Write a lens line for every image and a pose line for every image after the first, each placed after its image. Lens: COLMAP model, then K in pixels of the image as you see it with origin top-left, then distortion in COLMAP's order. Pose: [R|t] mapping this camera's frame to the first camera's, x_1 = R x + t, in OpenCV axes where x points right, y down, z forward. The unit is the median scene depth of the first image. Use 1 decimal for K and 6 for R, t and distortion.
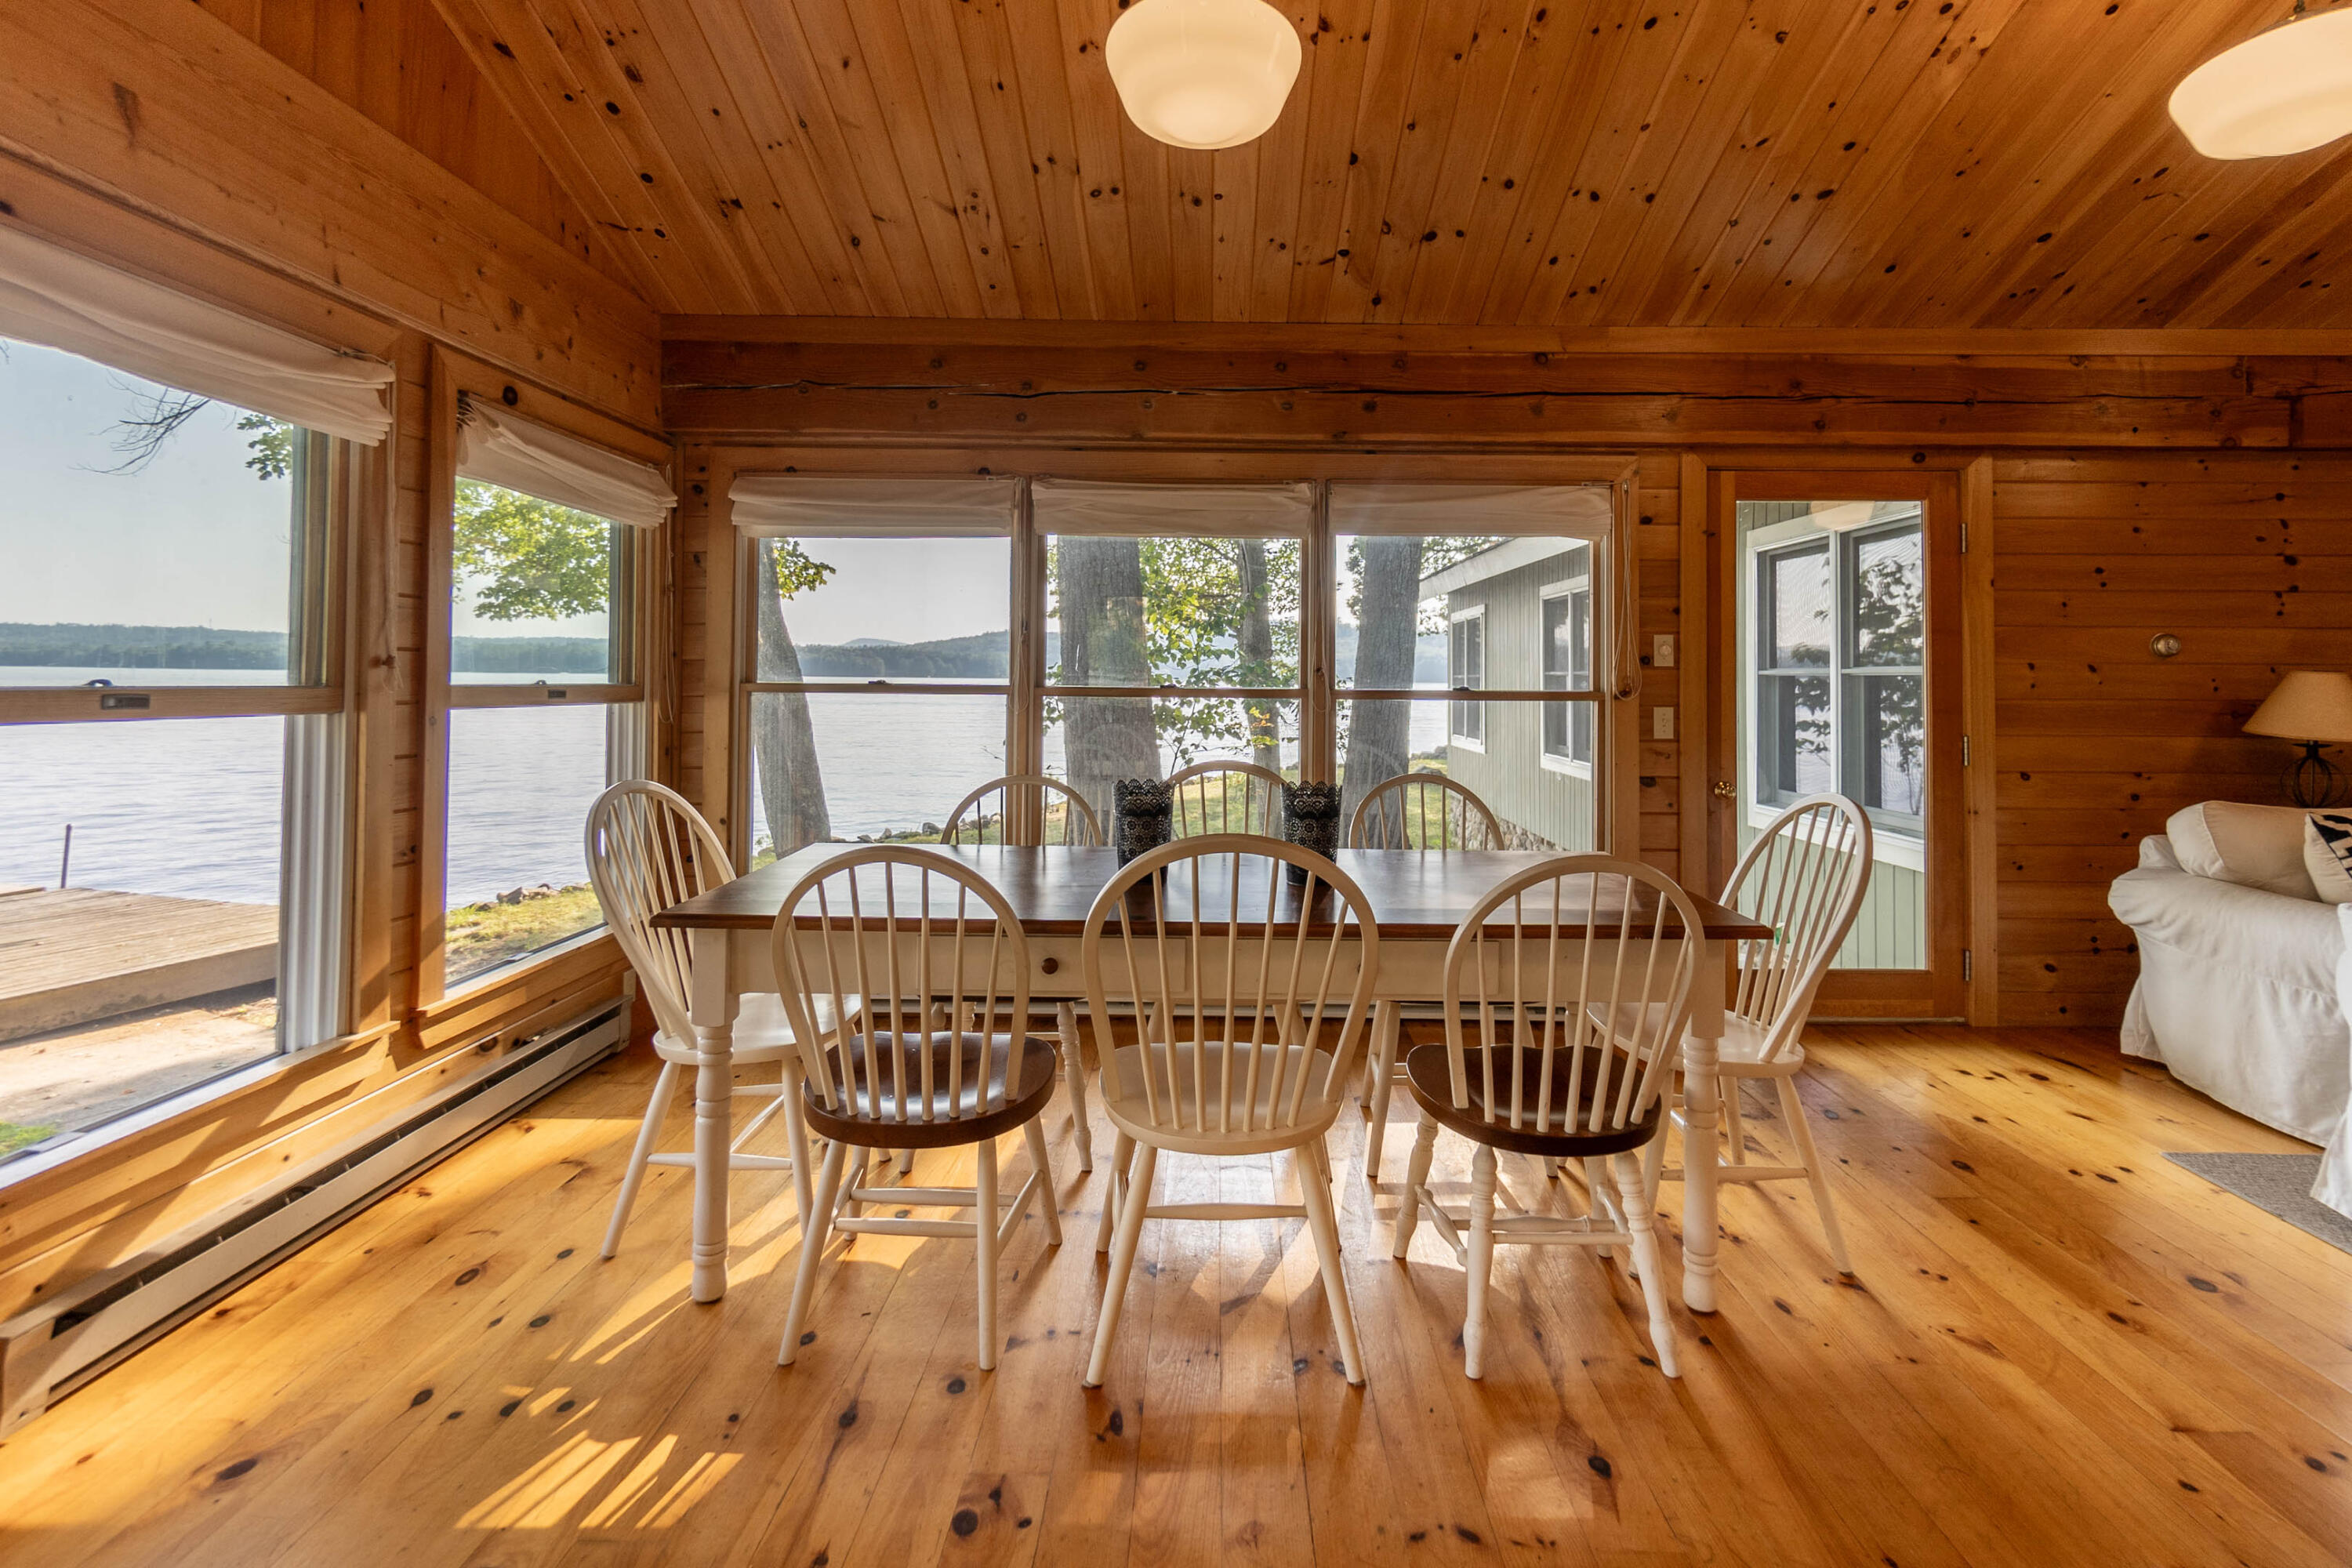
lens RADIAL K [[1054.3, 0, 1190.5], [0, 1054.3, 648.5], [0, 0, 1]] dist [-0.000890, 0.000086]
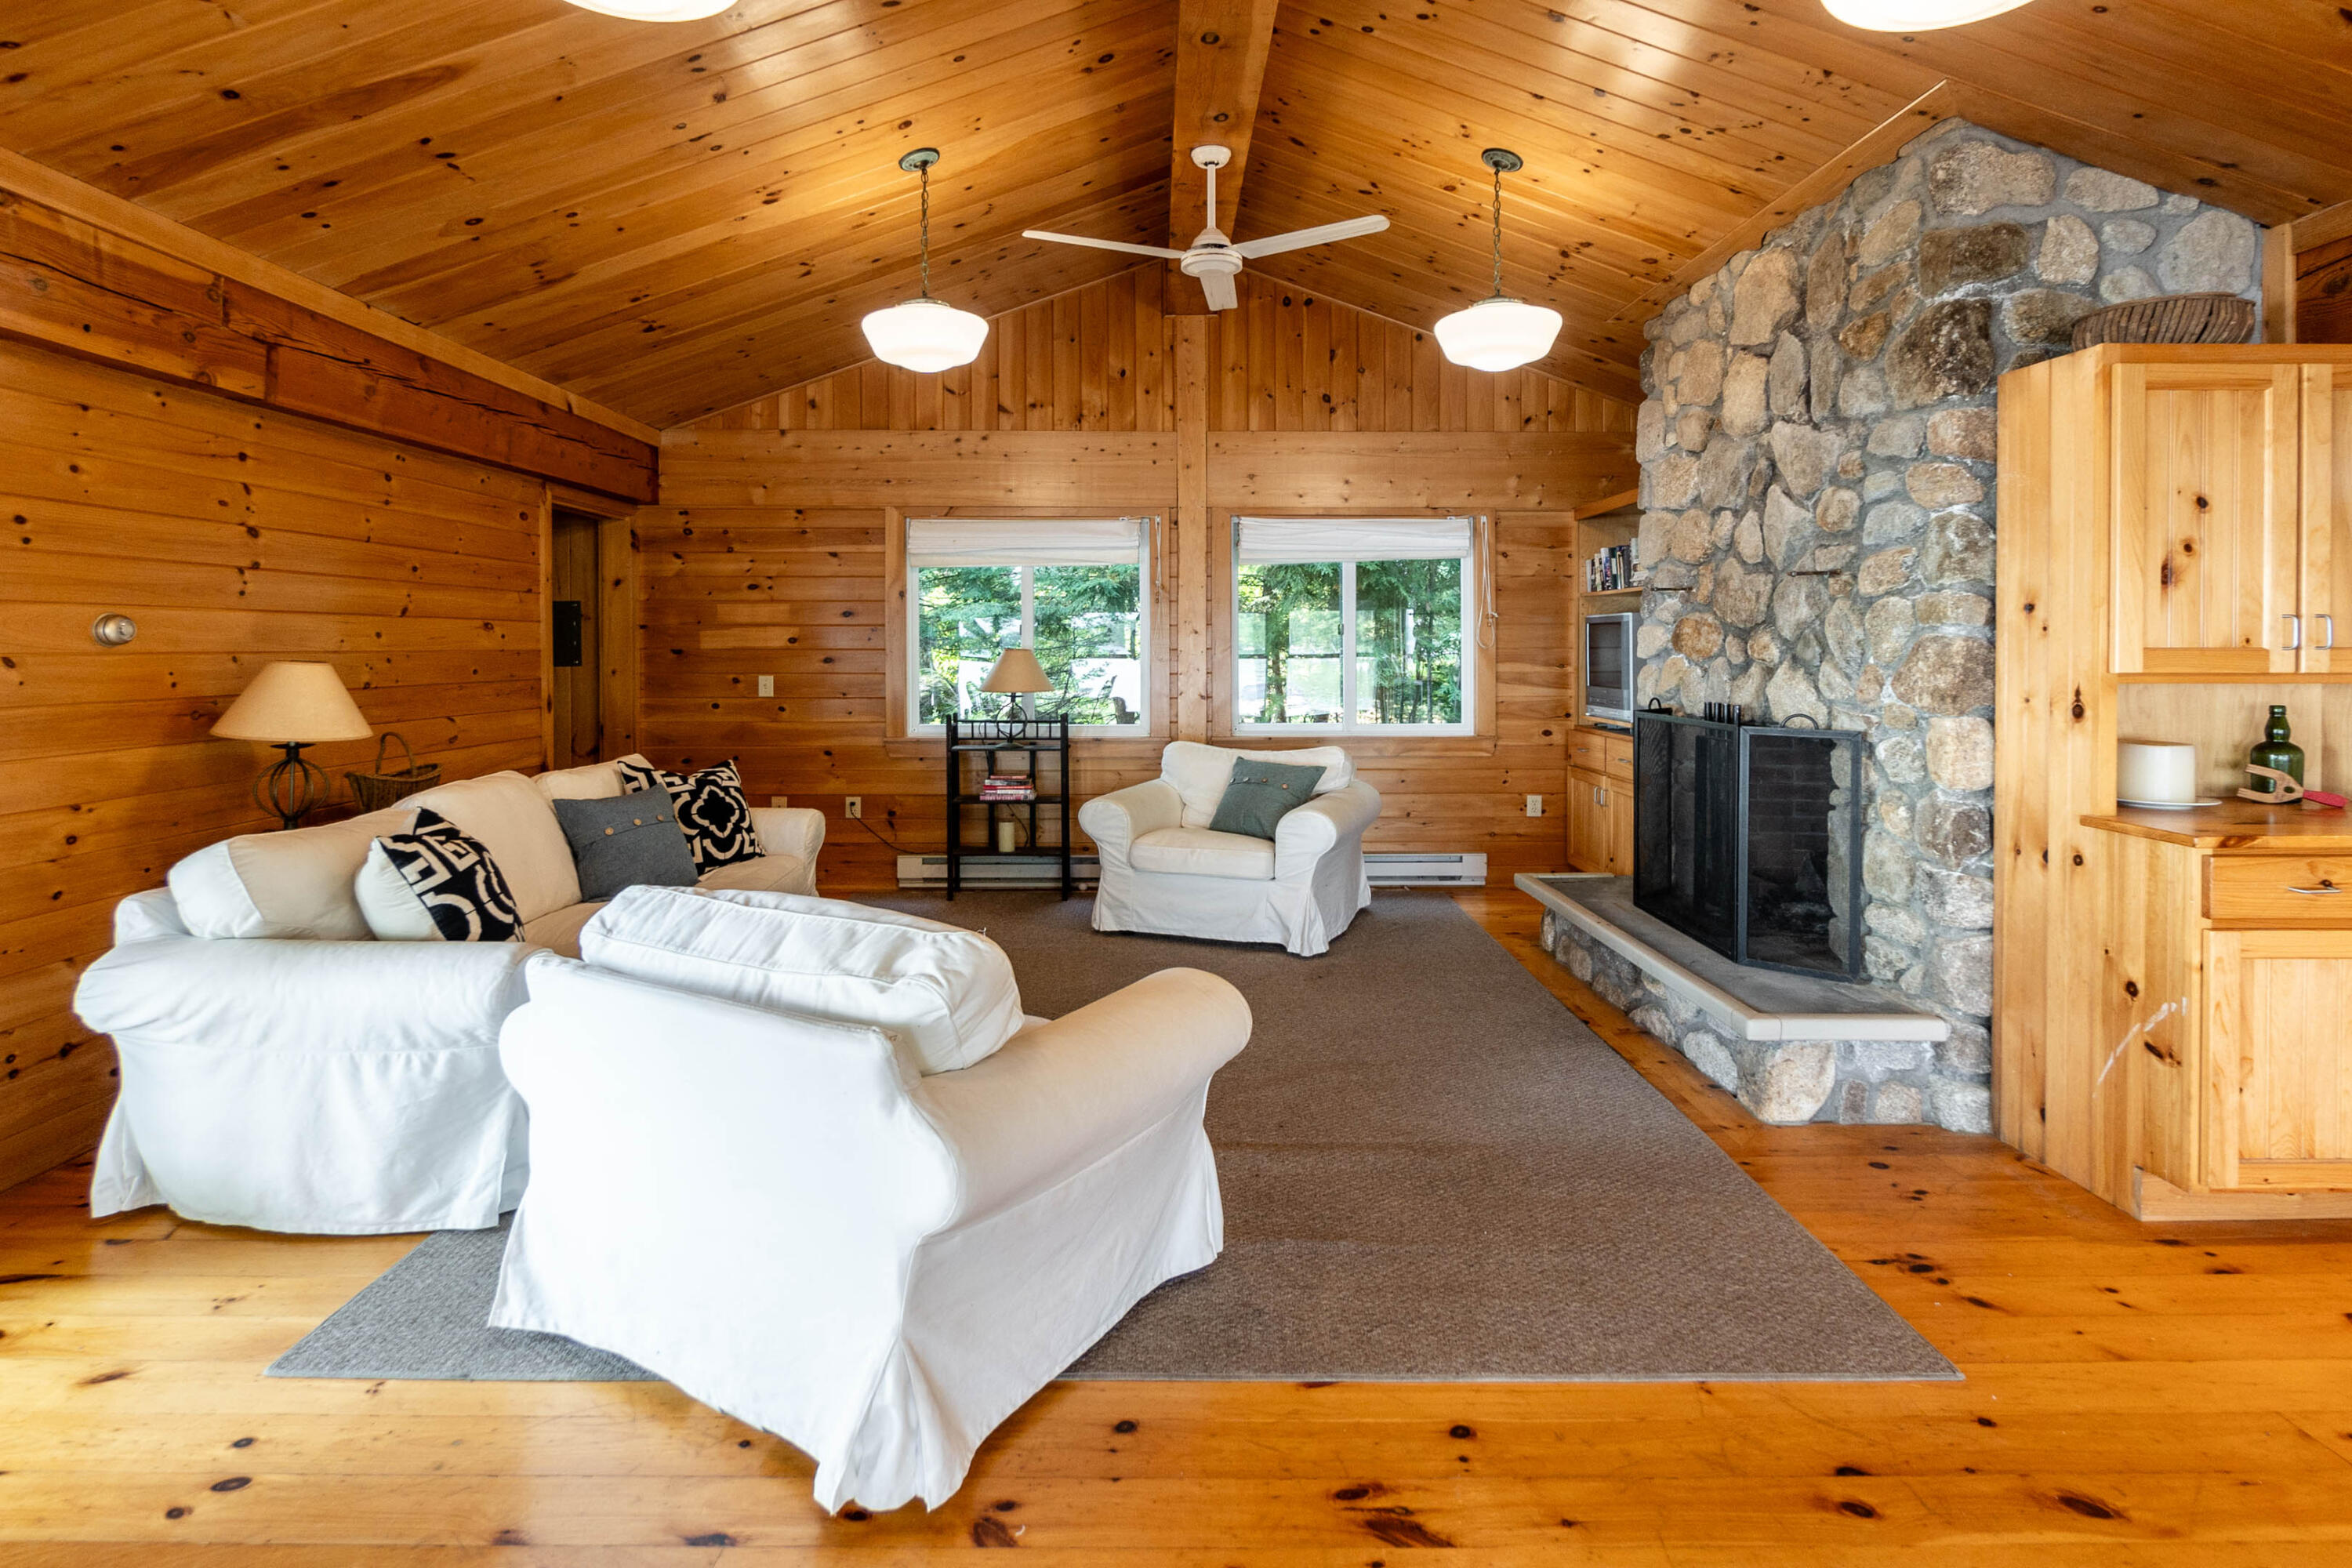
lens RADIAL K [[1054.3, 0, 1190.5], [0, 1054.3, 648.5], [0, 0, 1]] dist [-0.000890, 0.000086]
pose [[-0.075635, -0.010946, 0.997075, 0.132005], [-0.018970, 0.999775, 0.009537, -0.011974], [-0.996955, -0.018194, -0.075825, 0.319848]]
